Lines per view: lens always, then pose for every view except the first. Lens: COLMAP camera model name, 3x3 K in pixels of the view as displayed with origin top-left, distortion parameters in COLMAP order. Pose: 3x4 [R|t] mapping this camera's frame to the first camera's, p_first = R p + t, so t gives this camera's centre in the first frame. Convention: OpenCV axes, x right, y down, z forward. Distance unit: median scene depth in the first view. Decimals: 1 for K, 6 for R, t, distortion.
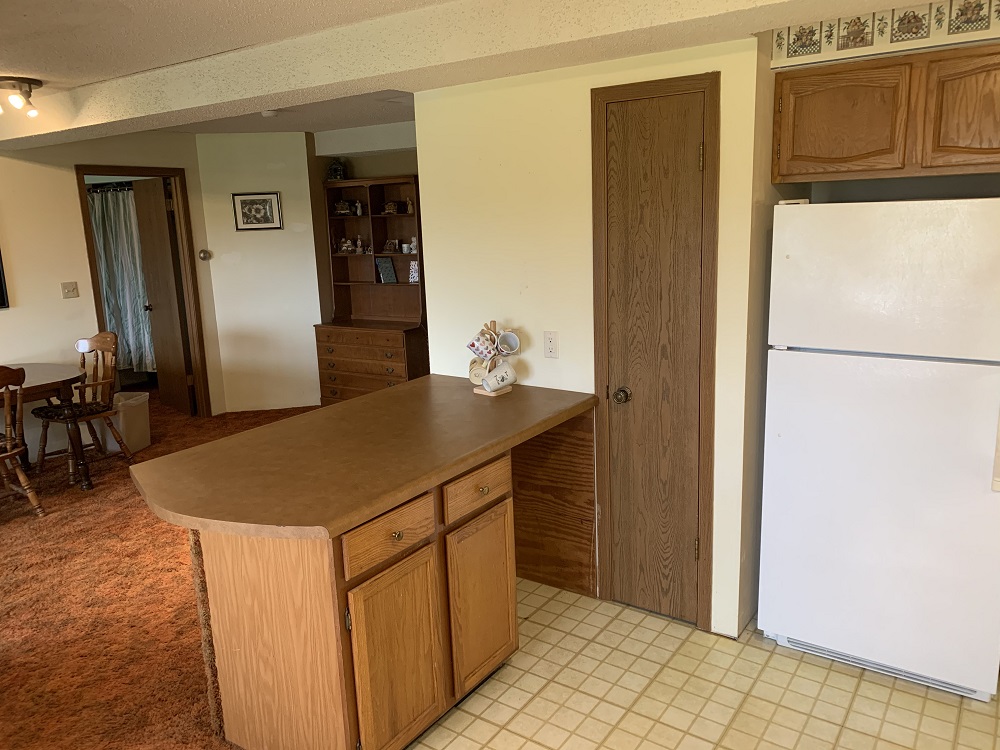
lens RADIAL K [[758.6, 0, 499.9], [0, 758.6, 372.8], [0, 0, 1]] dist [0.012973, -0.011447]
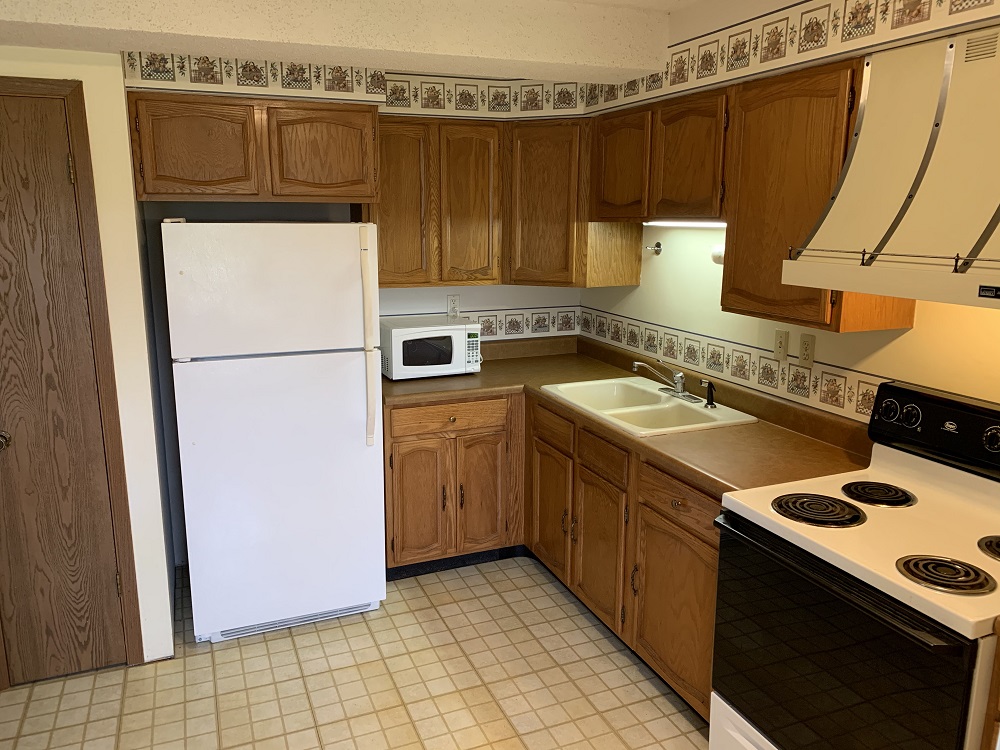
lens RADIAL K [[755.0, 0, 500.0], [0, 755.0, 375.0], [0, 0, 1]] dist [-0.009476, -0.005270]
pose [[0.530210, -0.139400, 0.836328, -0.259115], [0.153306, 0.985895, 0.067137, -0.015440], [-0.833891, 0.092617, 0.544102, 0.081910]]
